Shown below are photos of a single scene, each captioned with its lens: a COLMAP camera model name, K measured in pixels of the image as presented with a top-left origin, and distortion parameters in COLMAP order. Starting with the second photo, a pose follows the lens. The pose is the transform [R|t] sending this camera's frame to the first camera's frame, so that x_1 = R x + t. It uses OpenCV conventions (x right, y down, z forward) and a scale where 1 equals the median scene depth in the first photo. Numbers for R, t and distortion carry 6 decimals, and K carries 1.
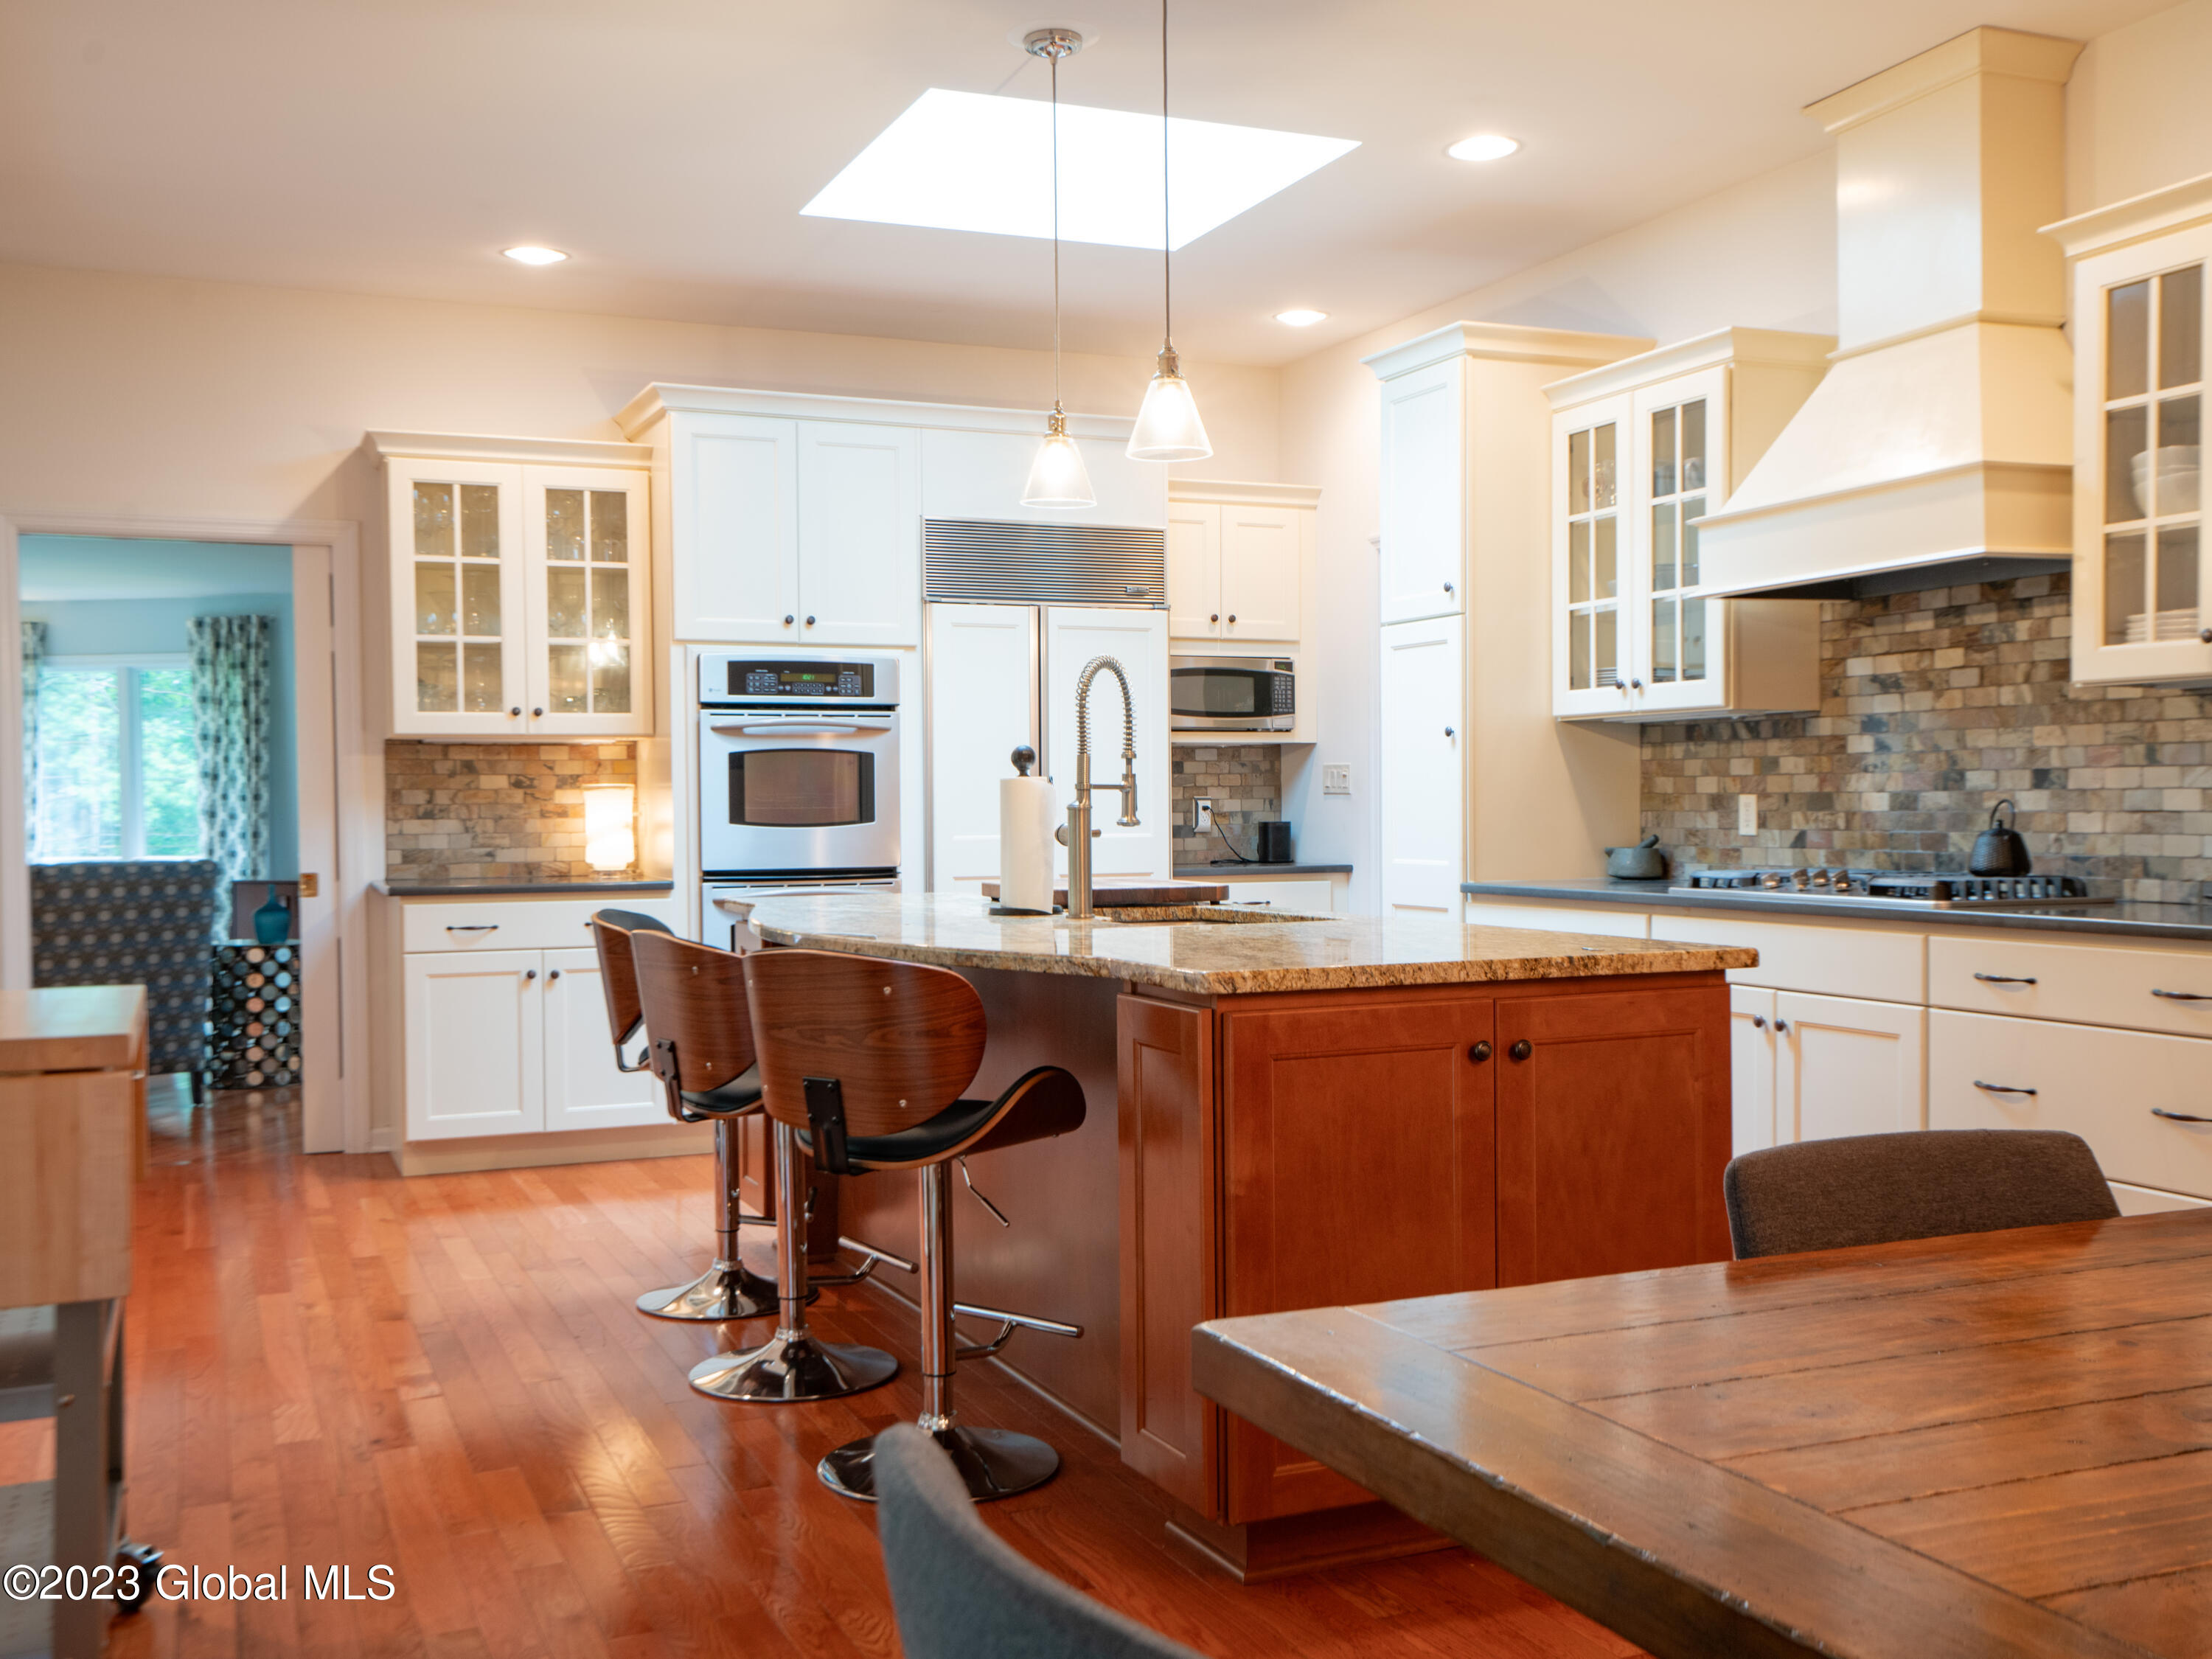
lens RADIAL K [[2108.4, 0, 1112.0], [0, 2108.4, 848.1], [0, 0, 1]] dist [0.025821, 0.014160]
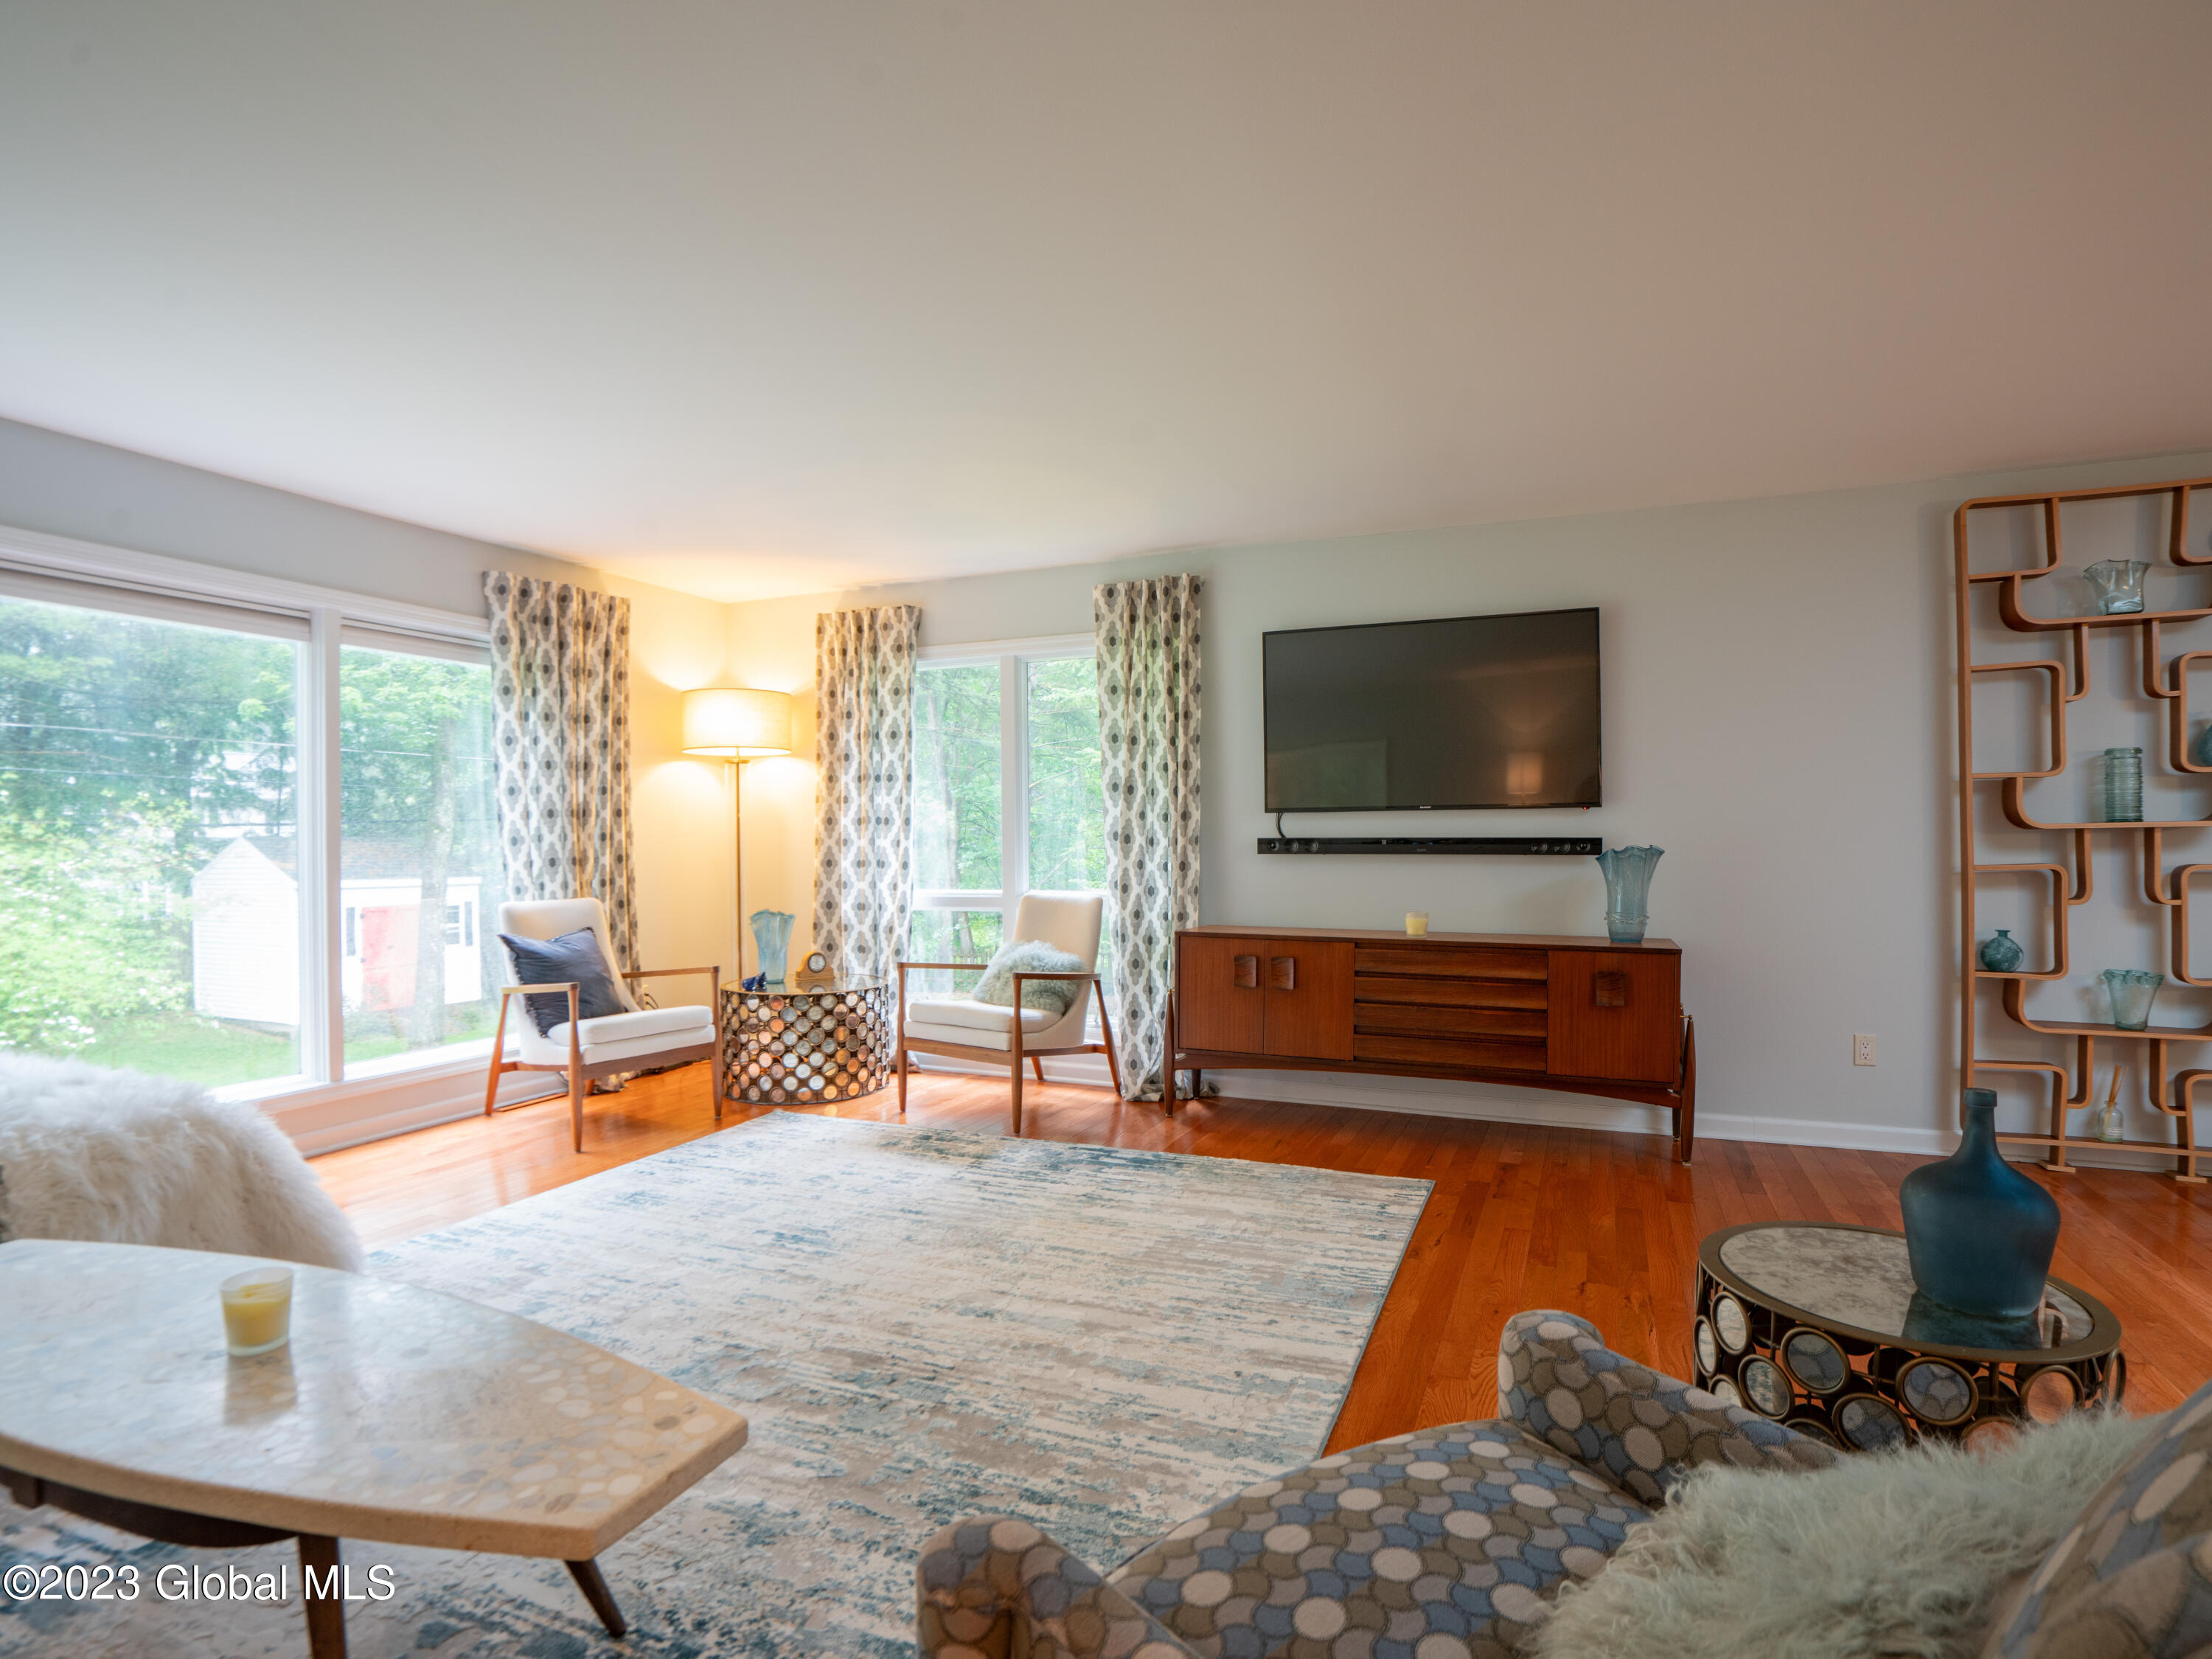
lens RADIAL K [[1145.6, 0, 1102.9], [0, 1145.6, 843.7], [0, 0, 1]] dist [-0.067003, 0.031257]
pose [[0.976107, 0.002269, -0.217280, -0.755467], [-0.004808, 0.999926, -0.011158, -0.021105], [0.217238, 0.011936, 0.976046, 1.312288]]
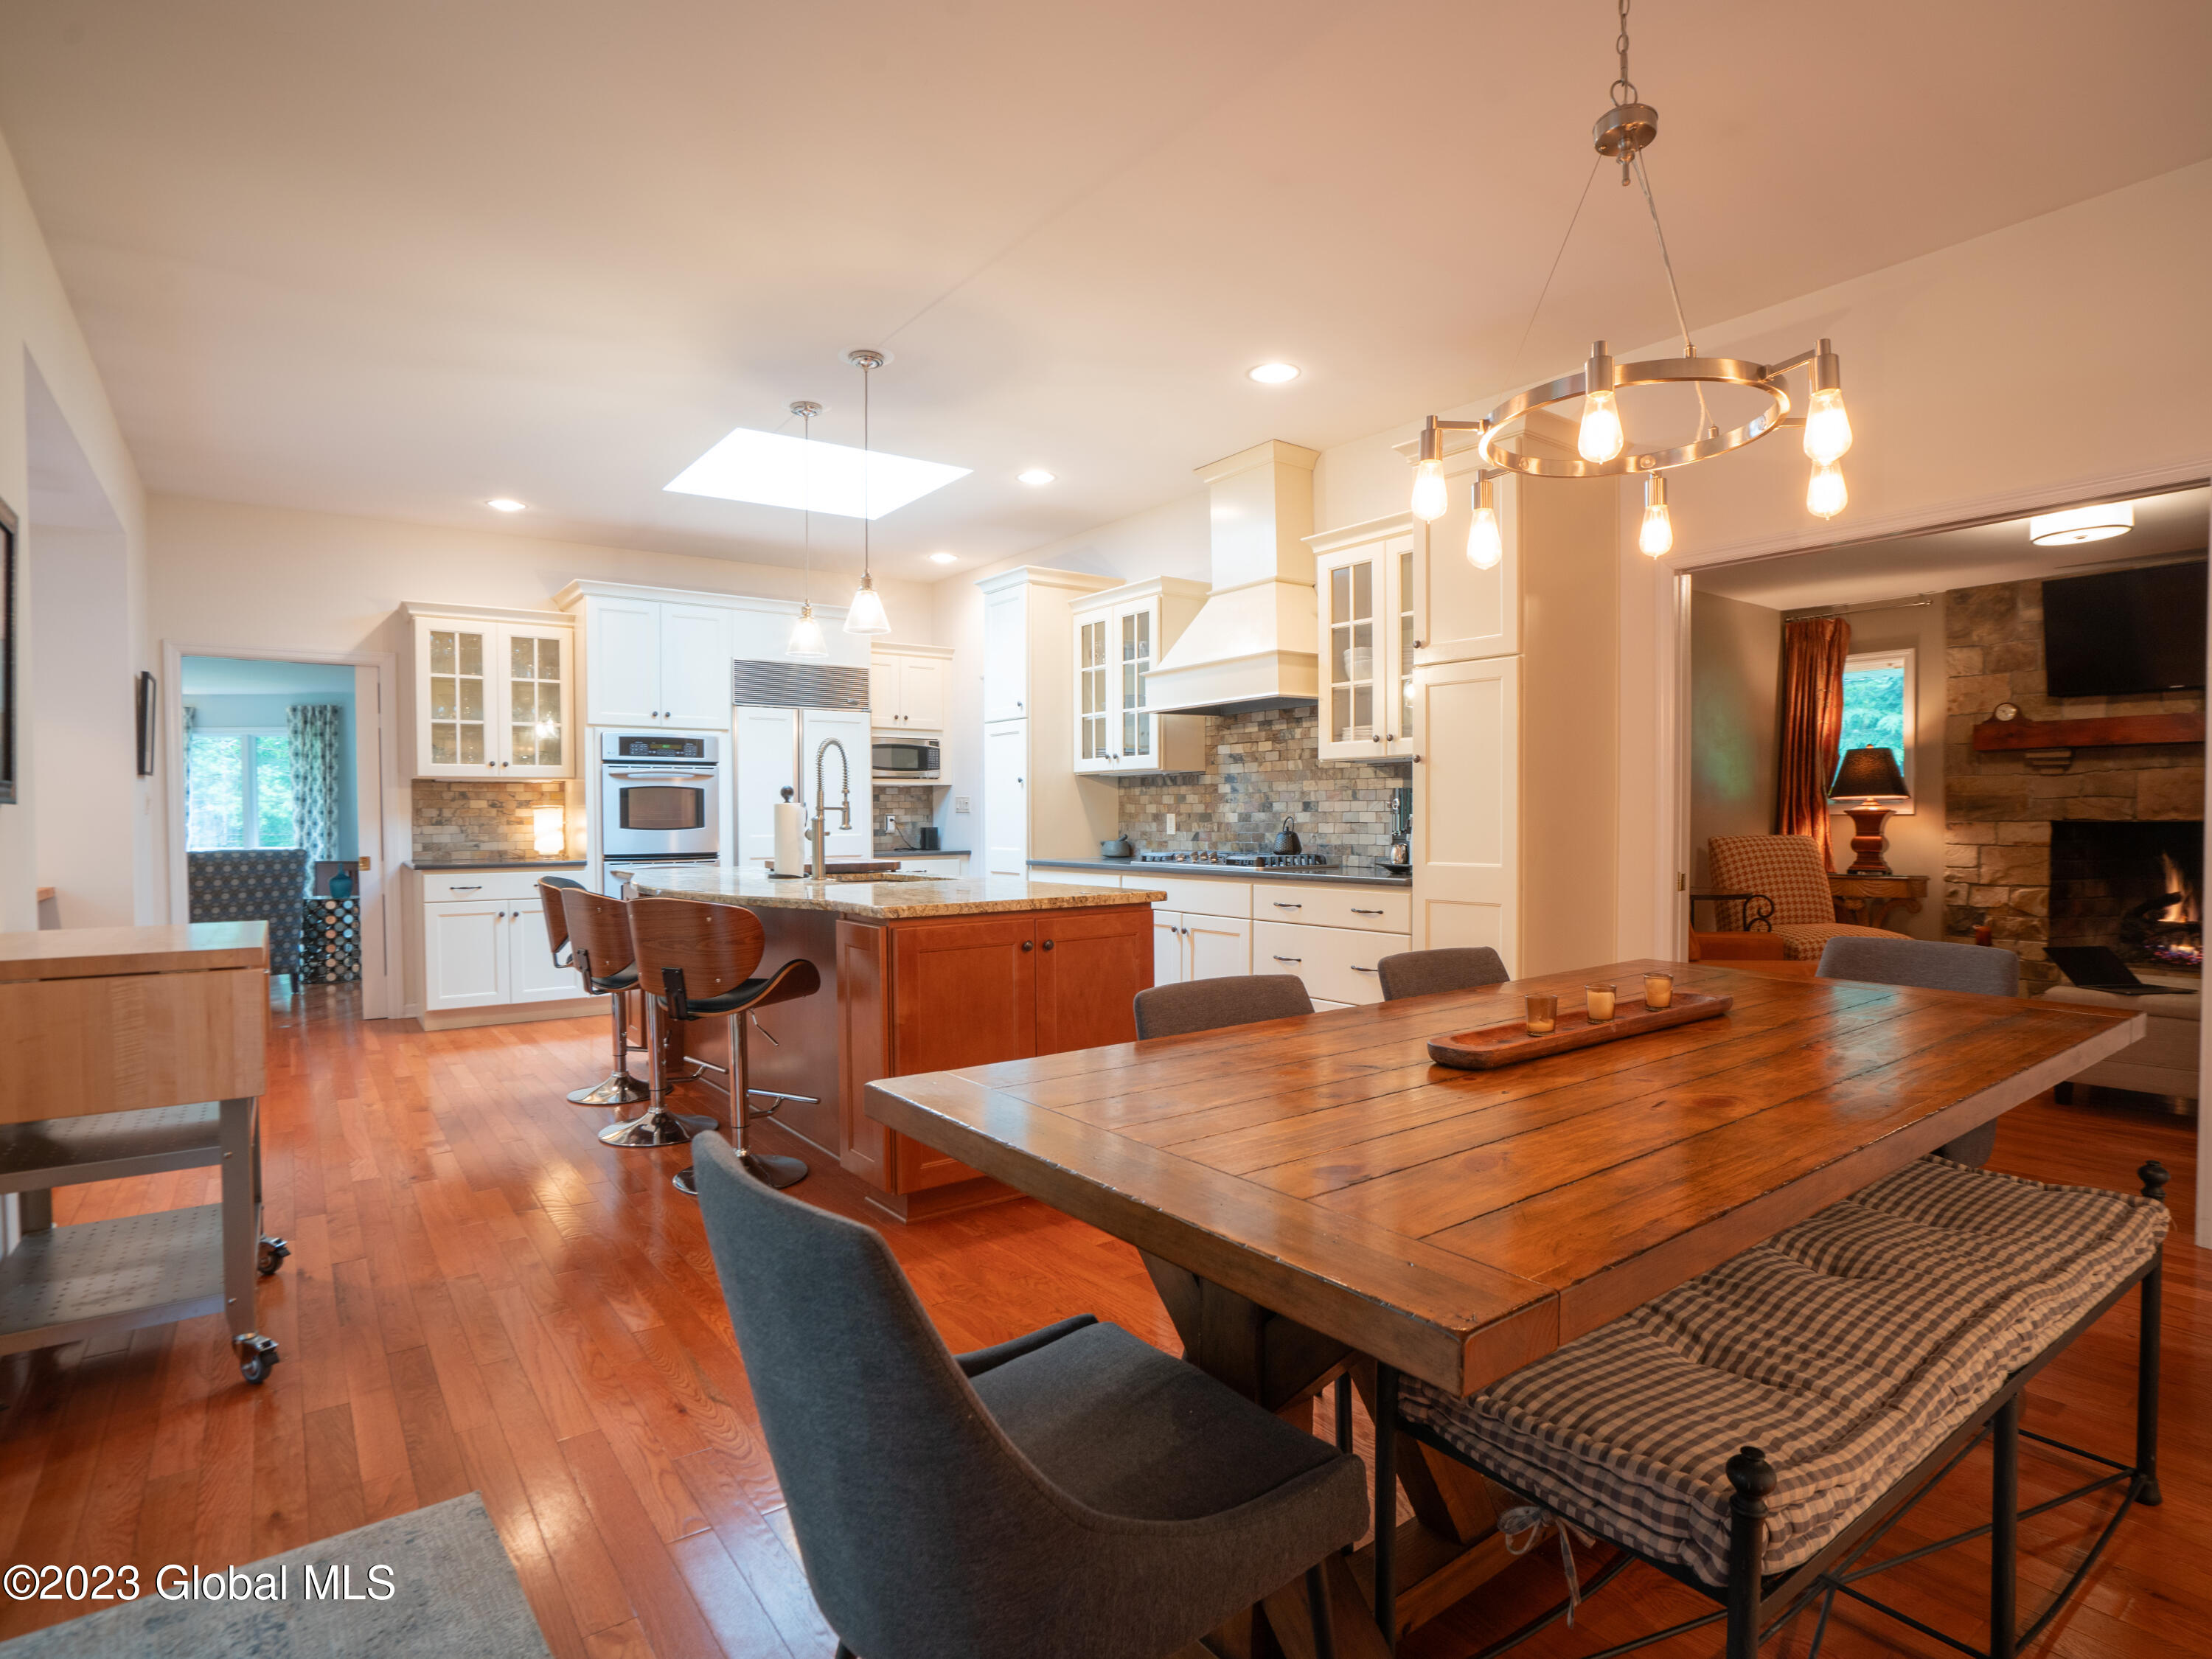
lens RADIAL K [[1145.6, 0, 1102.9], [0, 1145.6, 843.7], [0, 0, 1]] dist [-0.067003, 0.031257]
pose [[0.975289, -0.001752, 0.220926, 0.005069], [0.001326, 0.999997, 0.002077, 0.000154], [-0.220929, -0.001732, 0.975288, -0.021806]]
